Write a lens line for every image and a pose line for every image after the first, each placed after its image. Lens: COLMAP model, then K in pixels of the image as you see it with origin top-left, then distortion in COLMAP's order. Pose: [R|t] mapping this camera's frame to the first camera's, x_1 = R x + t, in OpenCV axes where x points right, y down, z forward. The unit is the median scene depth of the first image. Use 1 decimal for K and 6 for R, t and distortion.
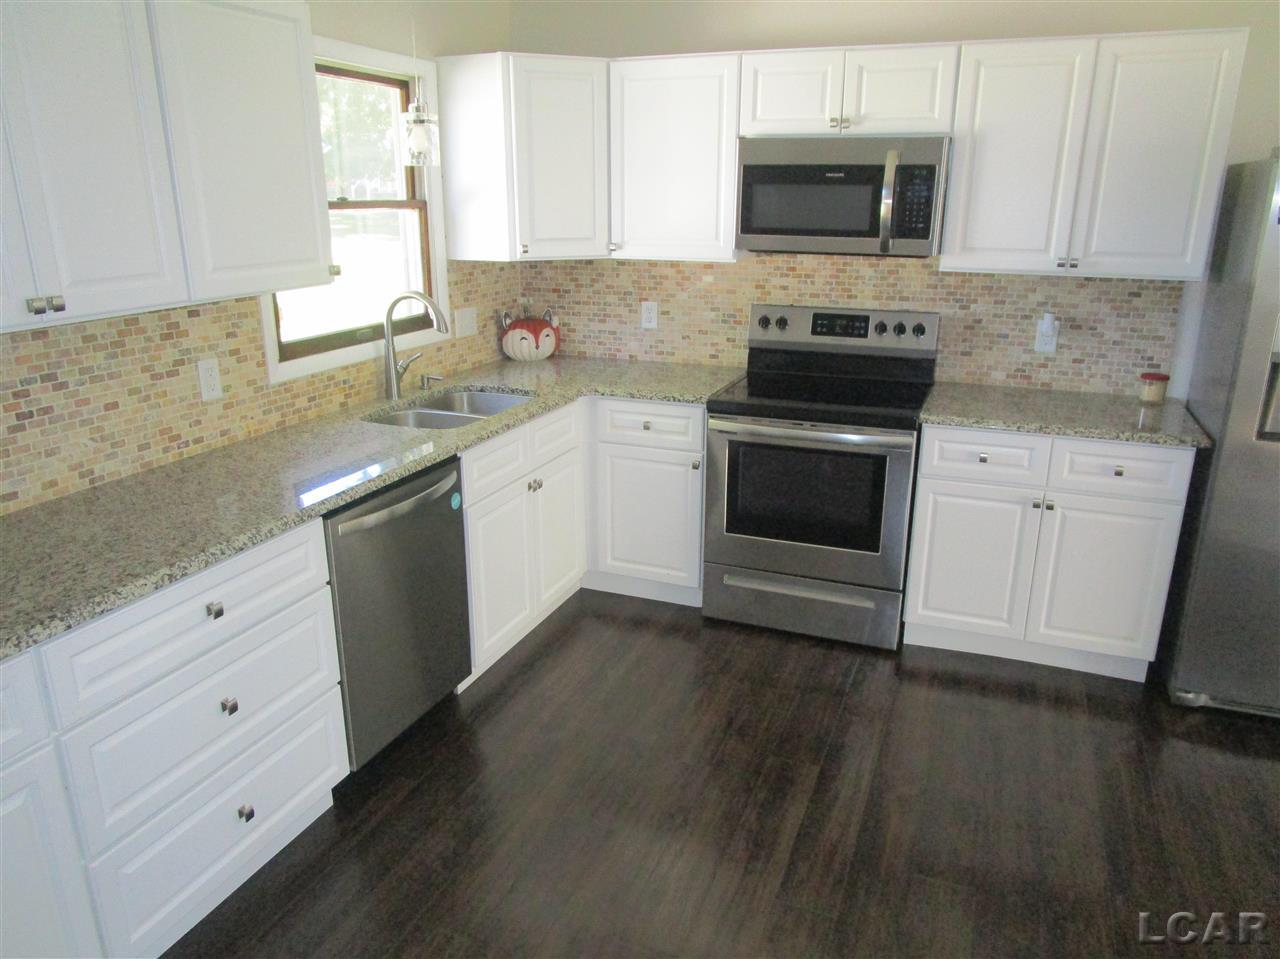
lens RADIAL K [[907.6, 0, 639.1], [0, 907.6, 478.8], [0, 0, 1]] dist [-0.002317, 0.000208]
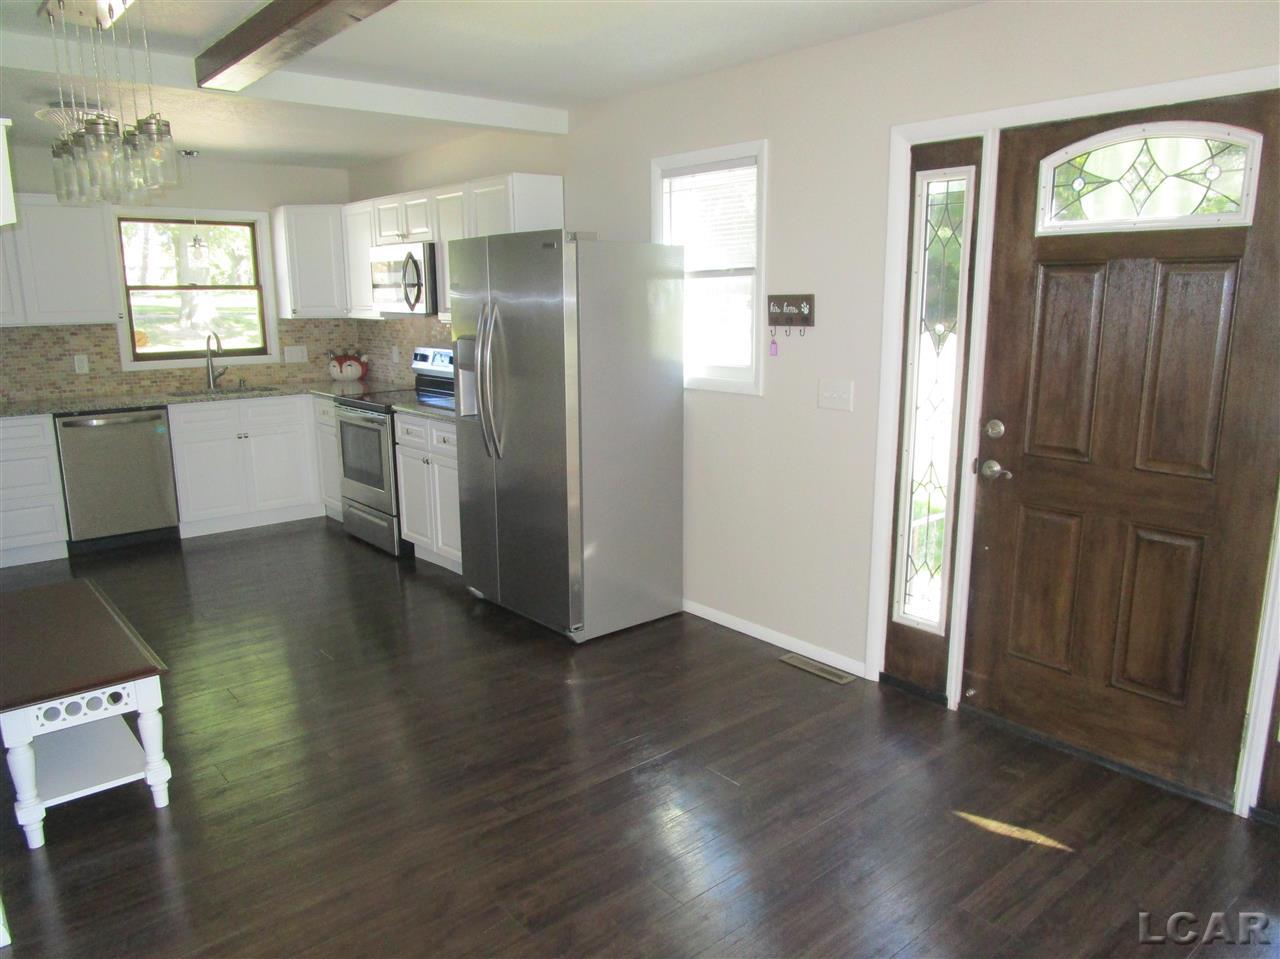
lens RADIAL K [[907.6, 0, 639.6], [0, 907.6, 481.1], [0, 0, 1]] dist [-0.002317, 0.000208]
pose [[0.886359, 0.087397, -0.454675, 1.534923], [-0.130726, 0.989306, -0.064679, 0.119192], [0.444161, 0.116767, 0.888306, -0.278785]]
